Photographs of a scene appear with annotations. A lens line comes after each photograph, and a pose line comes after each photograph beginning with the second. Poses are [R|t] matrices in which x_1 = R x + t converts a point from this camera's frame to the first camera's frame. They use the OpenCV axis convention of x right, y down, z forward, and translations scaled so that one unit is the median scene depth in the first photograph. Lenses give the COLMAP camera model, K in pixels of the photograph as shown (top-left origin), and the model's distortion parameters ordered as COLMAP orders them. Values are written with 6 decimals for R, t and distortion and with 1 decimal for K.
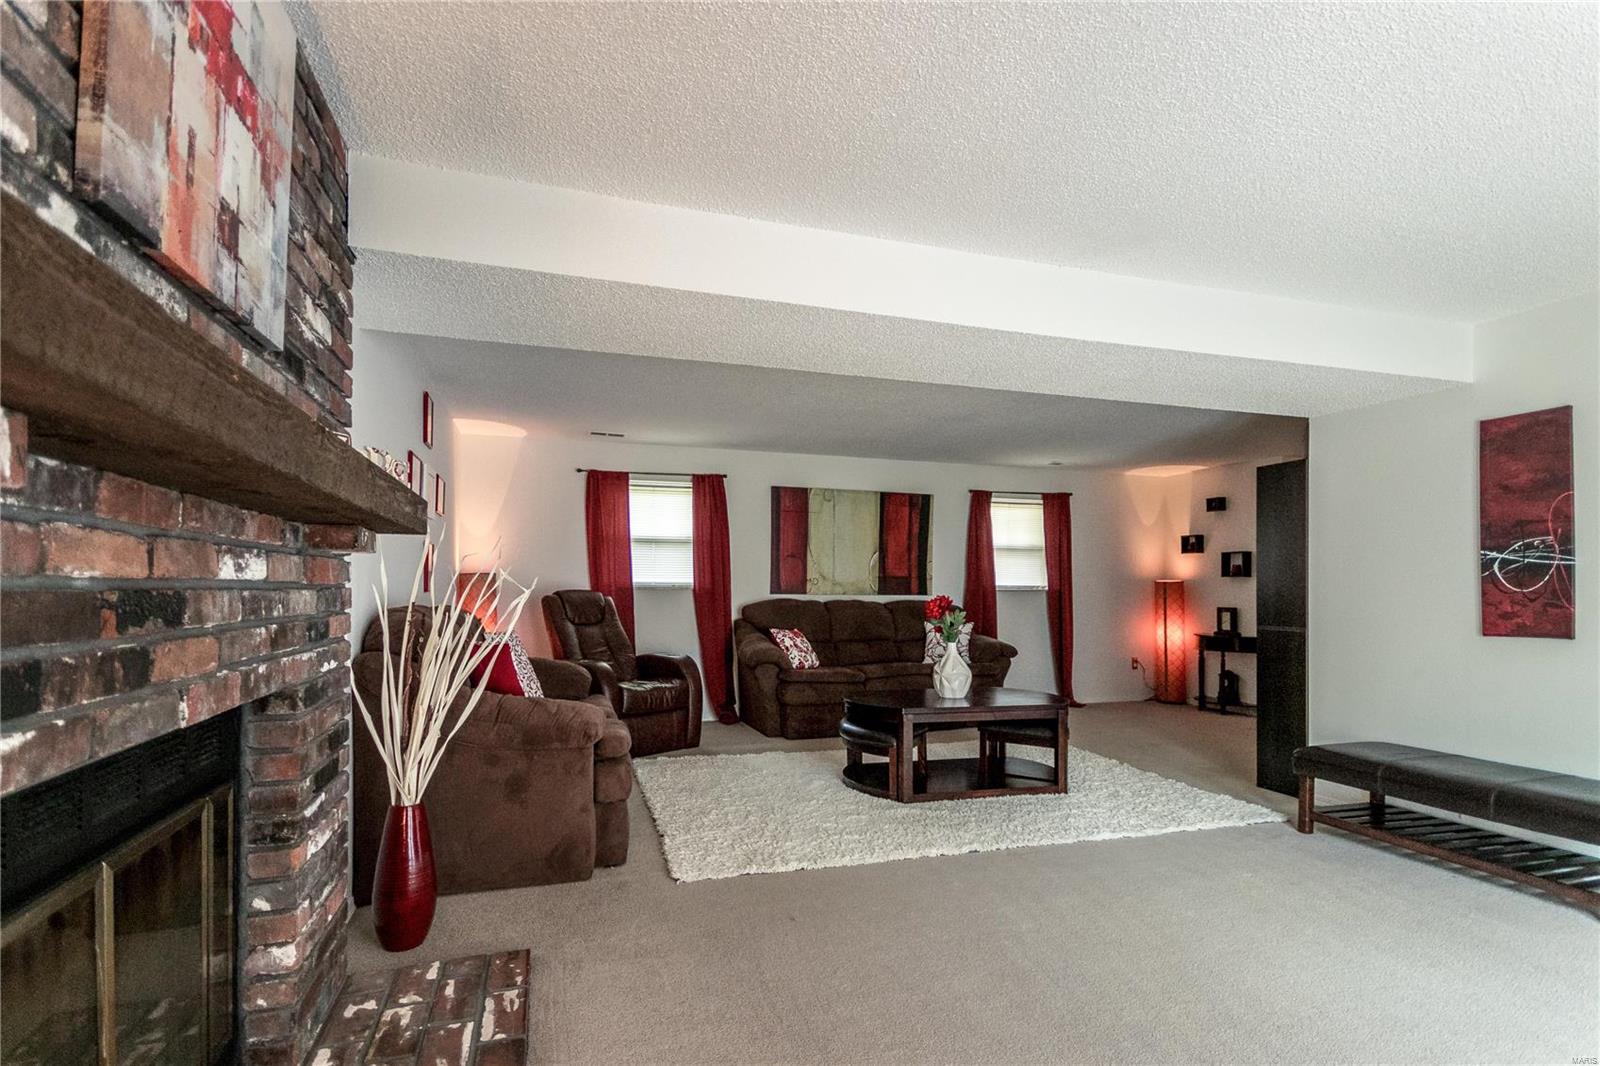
lens RADIAL K [[768.8, 0, 803.5], [0, 768.8, 559.9], [0, 0, 1]] dist [0.002522, 0.000449]
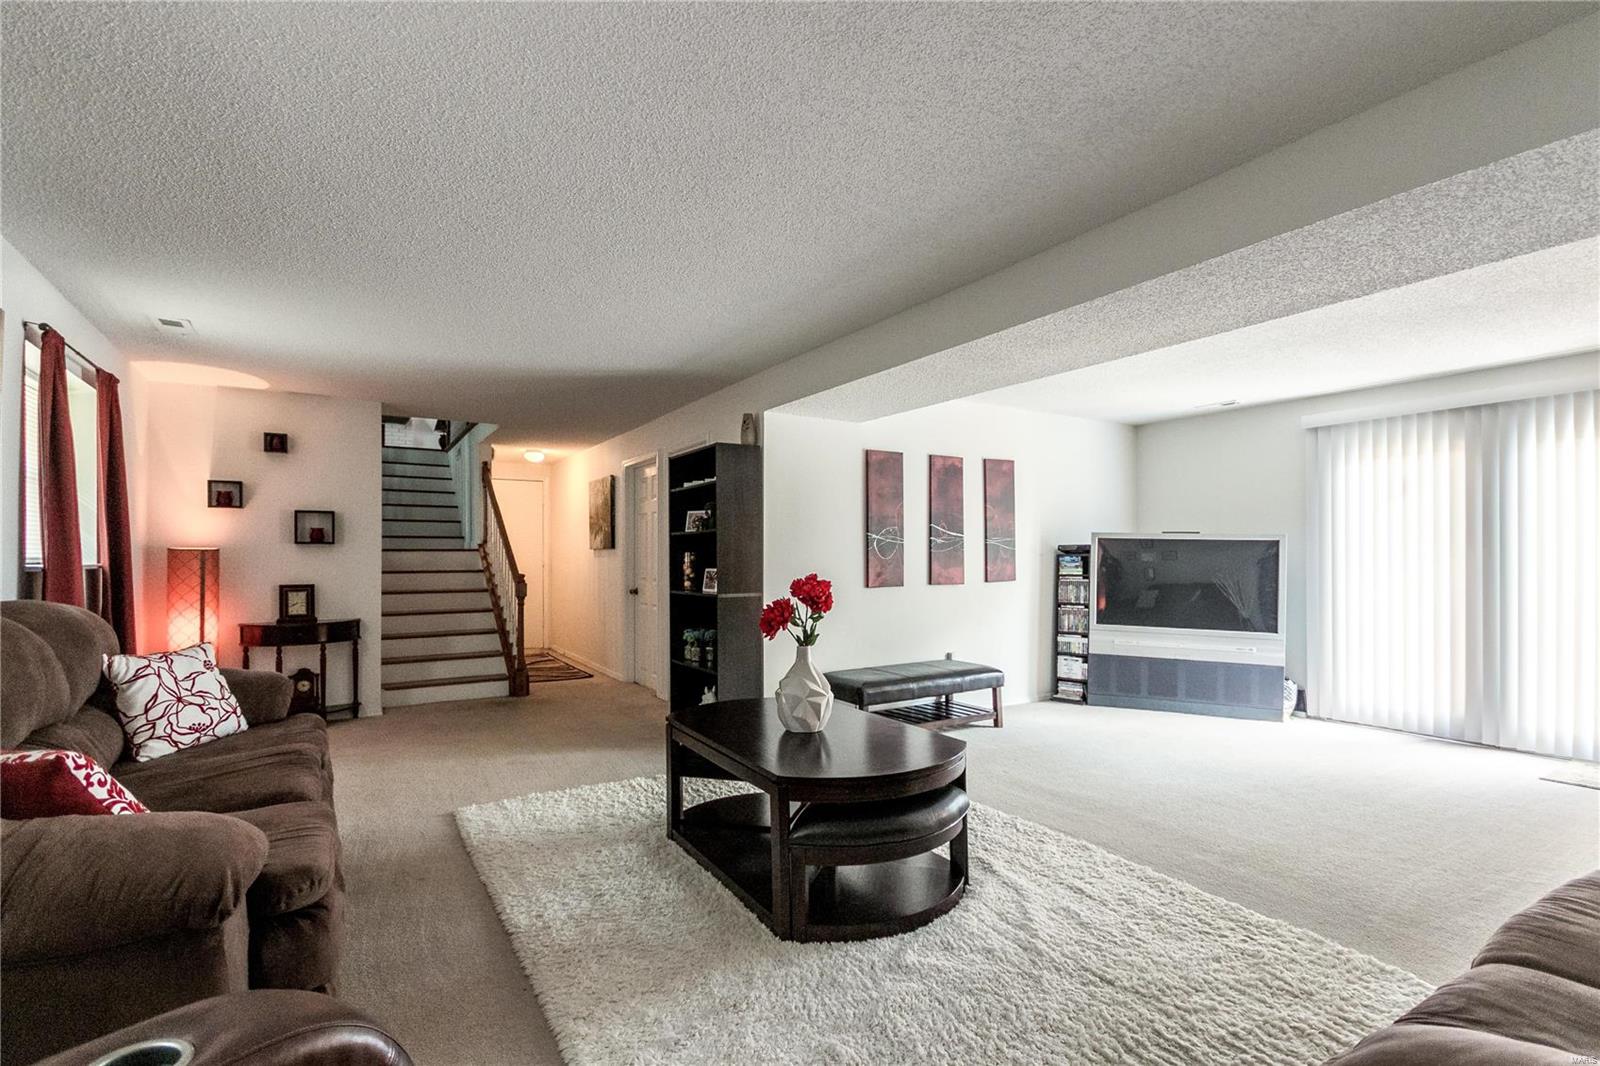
lens RADIAL K [[734.2, 0, 792.8], [0, 734.2, 534.8], [0, 0, 1]] dist [0.014185, -0.000088]
pose [[-0.209585, 0.021999, 0.977543, -0.531003], [-0.032475, 0.999039, -0.029446, 0.039758], [-0.977251, -0.037917, -0.208669, 1.450340]]
